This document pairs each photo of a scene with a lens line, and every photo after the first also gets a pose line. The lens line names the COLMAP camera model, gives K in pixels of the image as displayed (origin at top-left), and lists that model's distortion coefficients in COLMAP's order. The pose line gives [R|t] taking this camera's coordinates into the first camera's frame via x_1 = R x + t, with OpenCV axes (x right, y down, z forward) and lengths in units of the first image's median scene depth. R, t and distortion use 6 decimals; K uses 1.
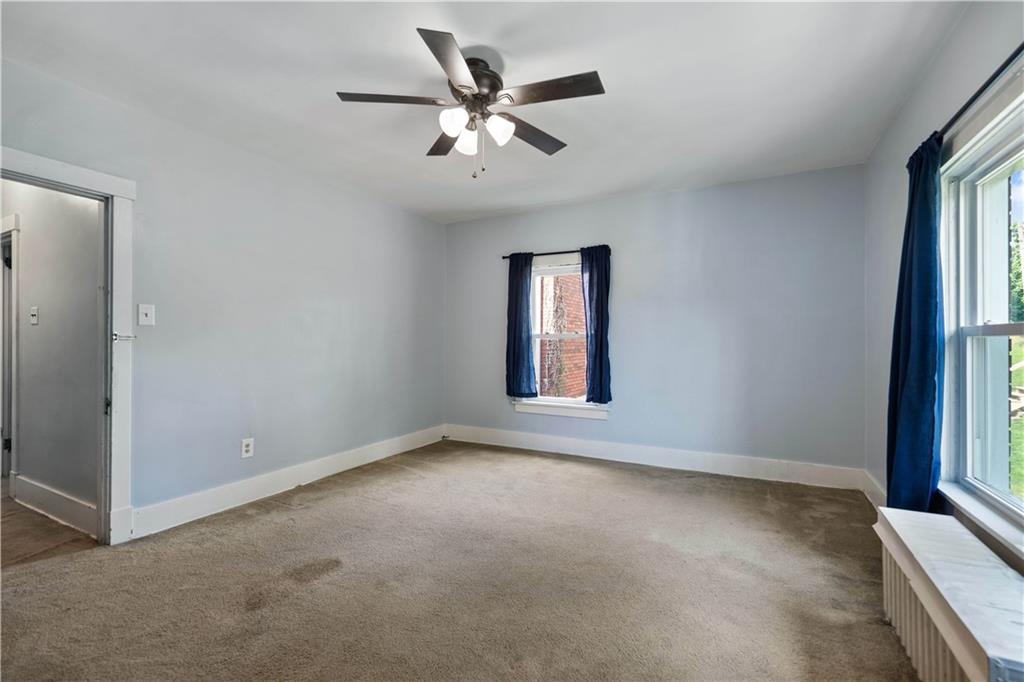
lens RADIAL K [[441.5, 0, 507.7], [0, 441.5, 338.1], [0, 0, 1]] dist [0.001351, 0.000248]
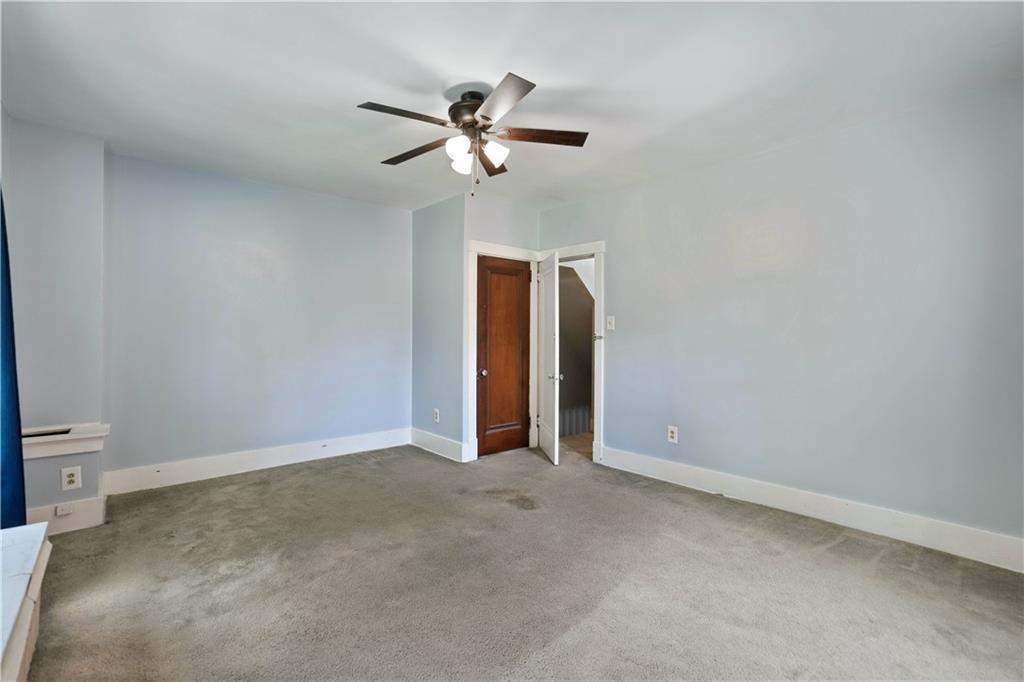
lens RADIAL K [[441.5, 0, 507.7], [0, 441.5, 338.1], [0, 0, 1]] dist [0.001351, 0.000248]
pose [[-0.320845, -0.002374, -0.947129, 0.621627], [0.001170, 0.999995, -0.002902, 0.002854], [0.947131, -0.002039, -0.320841, 0.957167]]
